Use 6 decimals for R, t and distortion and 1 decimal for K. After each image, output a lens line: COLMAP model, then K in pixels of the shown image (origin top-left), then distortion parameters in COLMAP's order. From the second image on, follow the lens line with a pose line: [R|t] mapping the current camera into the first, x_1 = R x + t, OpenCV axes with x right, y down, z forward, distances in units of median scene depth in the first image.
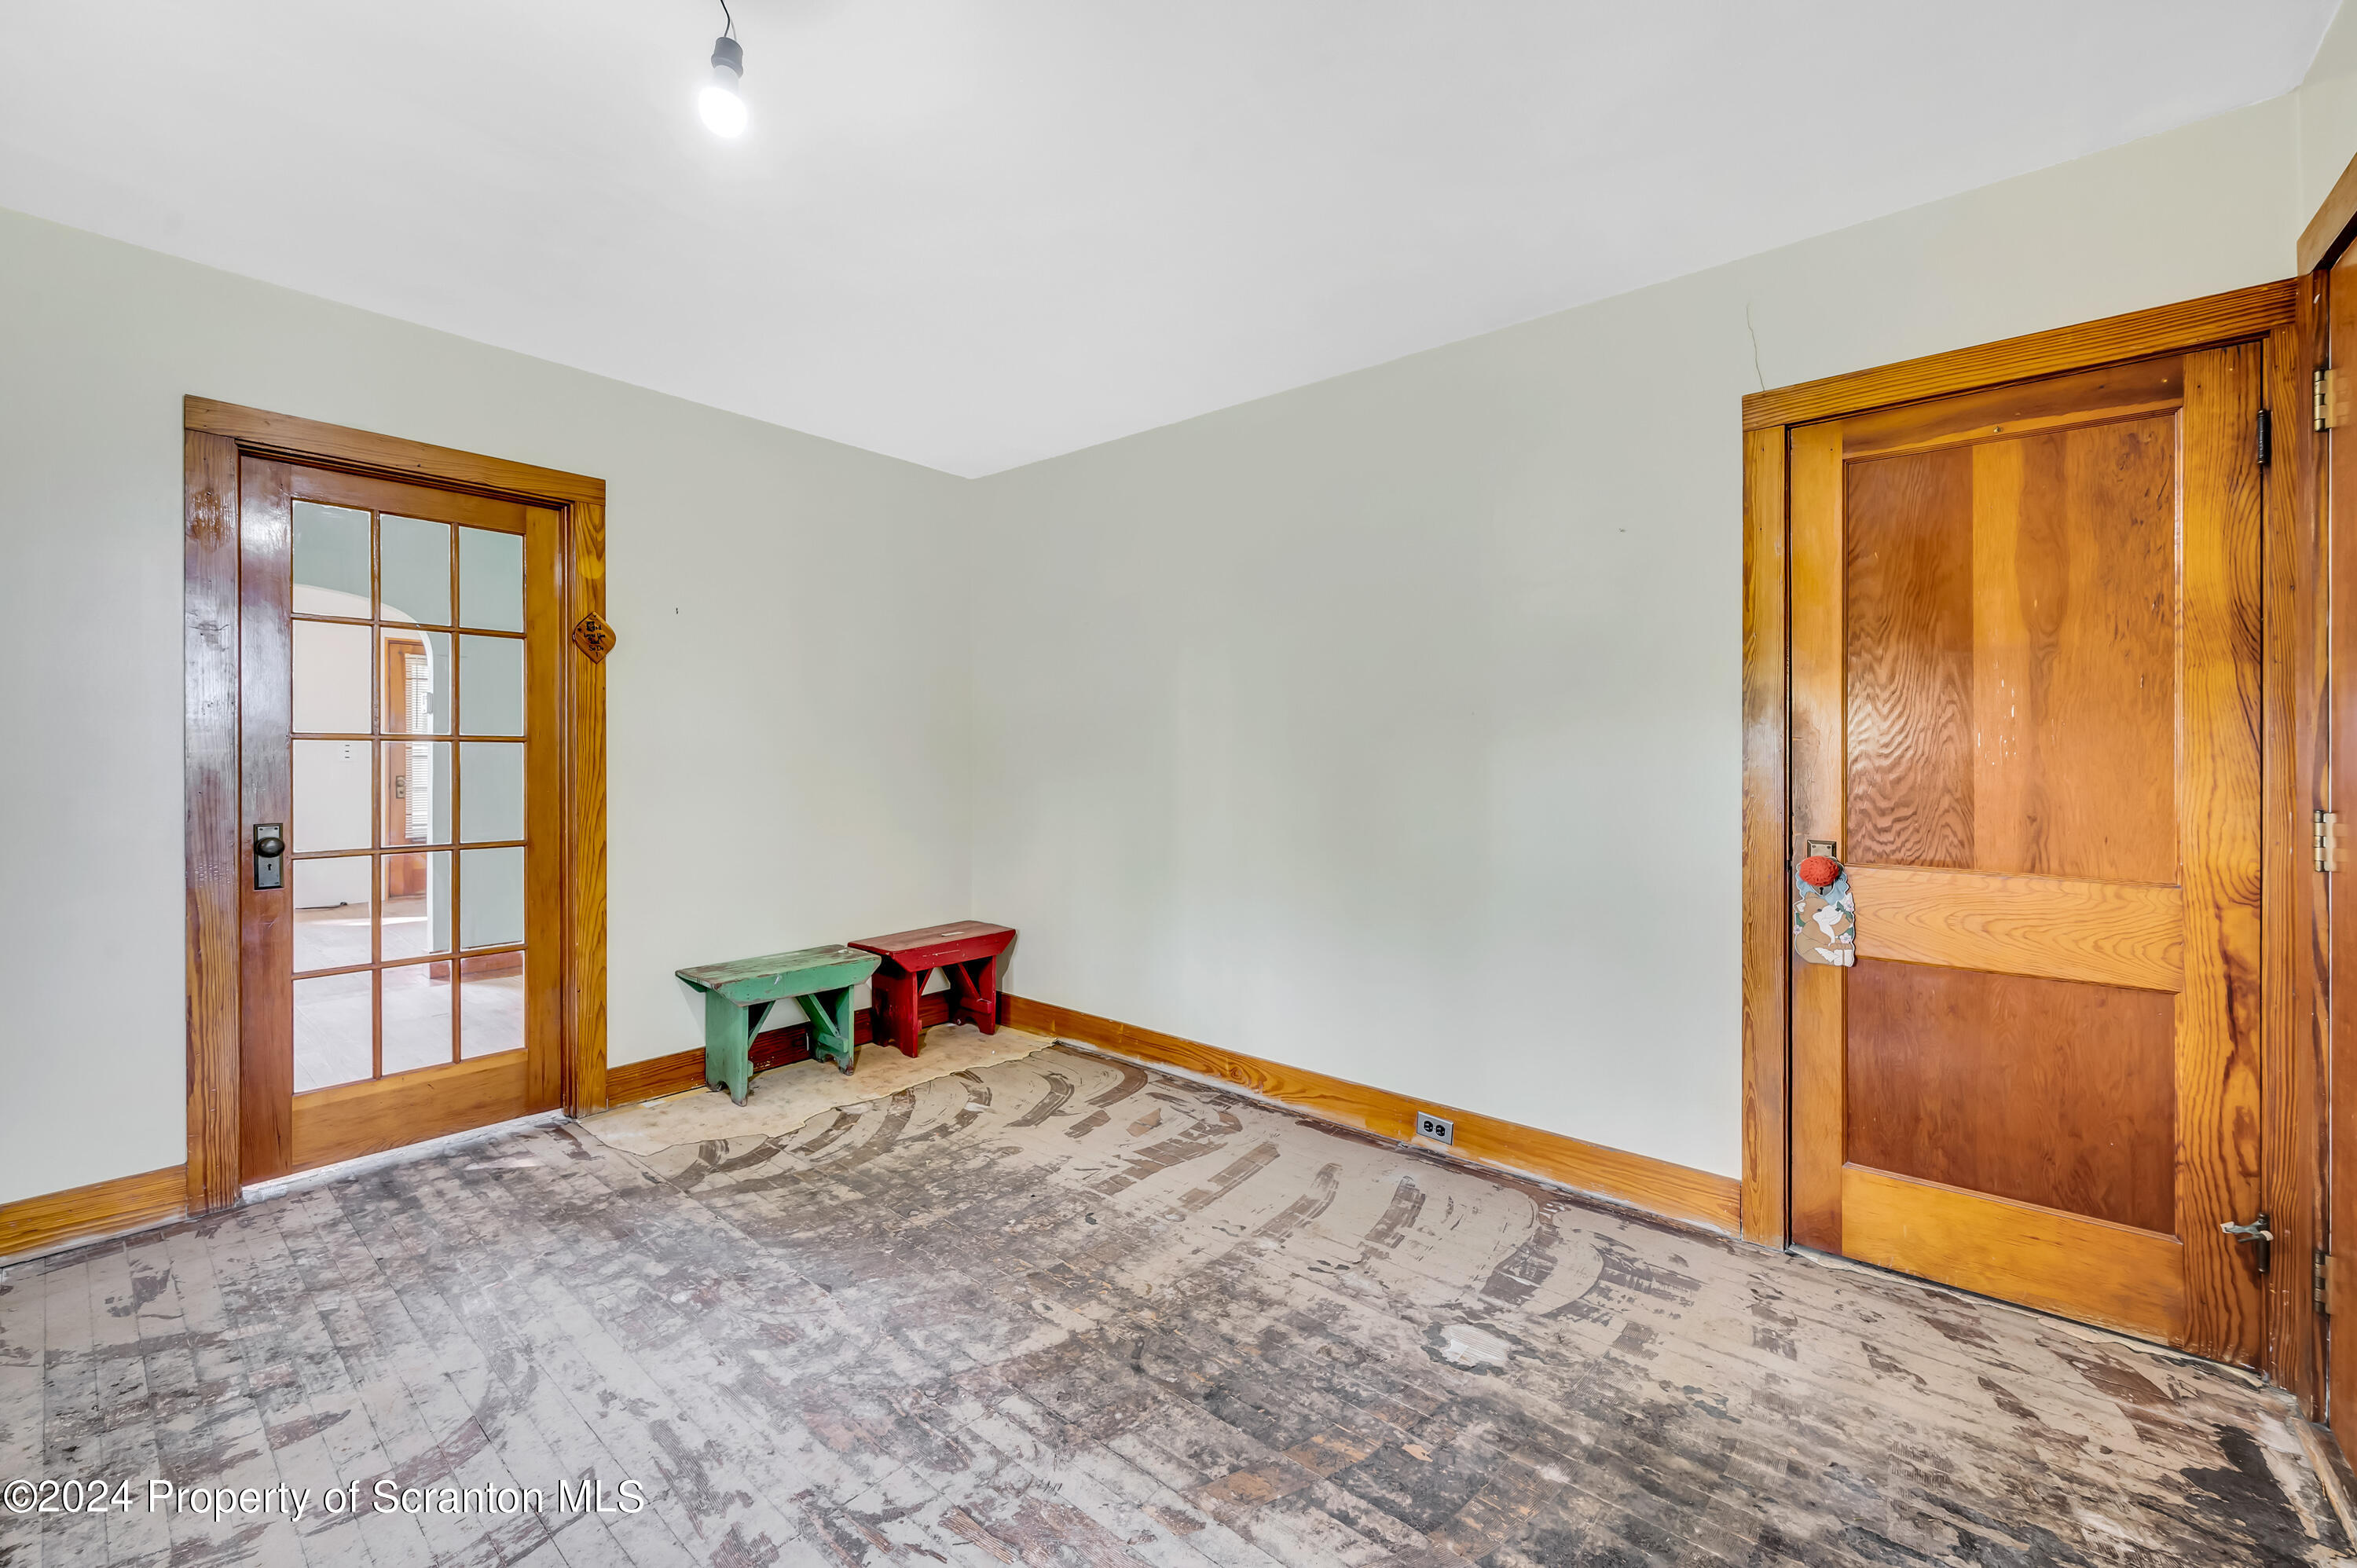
lens RADIAL K [[930.6, 0, 1179.1], [0, 930.6, 779.1], [0, 0, 1]] dist [0.000906, 0.000065]
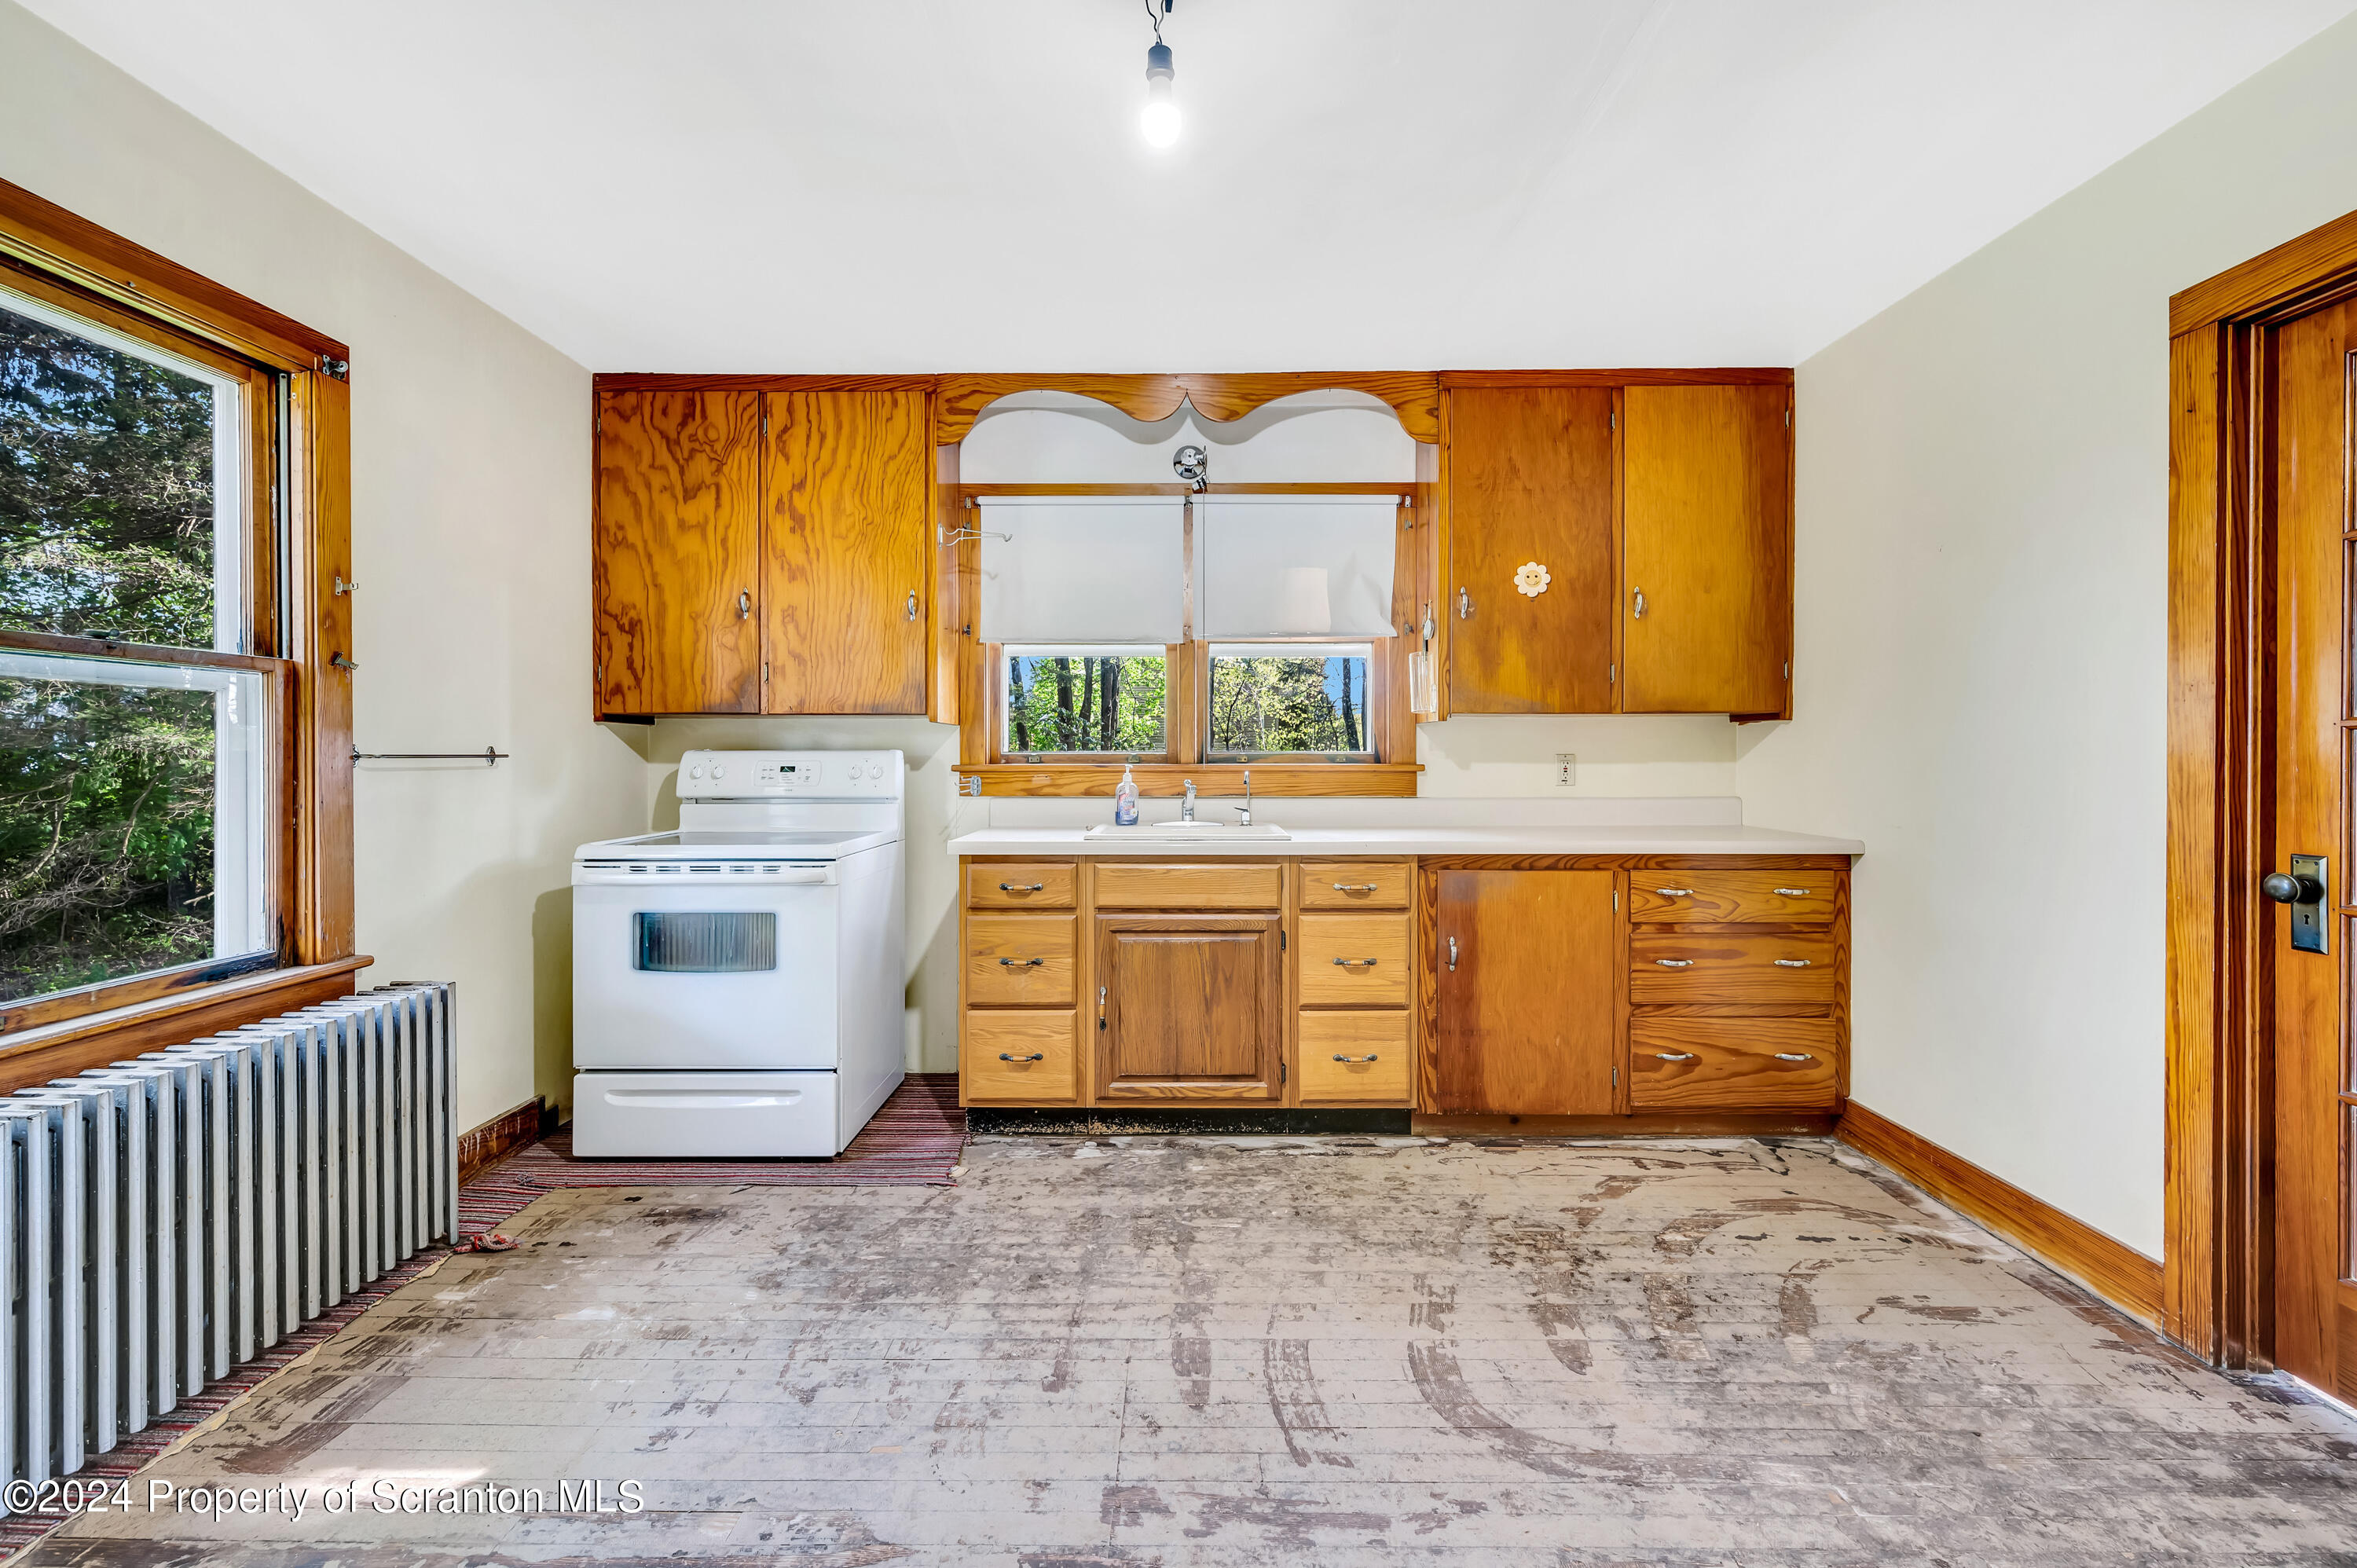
lens RADIAL K [[939.4, 0, 1171.9], [0, 939.4, 768.3], [0, 0, 1]] dist [-0.000068, 0.000088]
pose [[-0.775988, 0.003769, -0.630736, 0.115974], [-0.020374, 0.999311, 0.031037, -0.024253], [0.630419, 0.036935, -0.775376, 1.290073]]
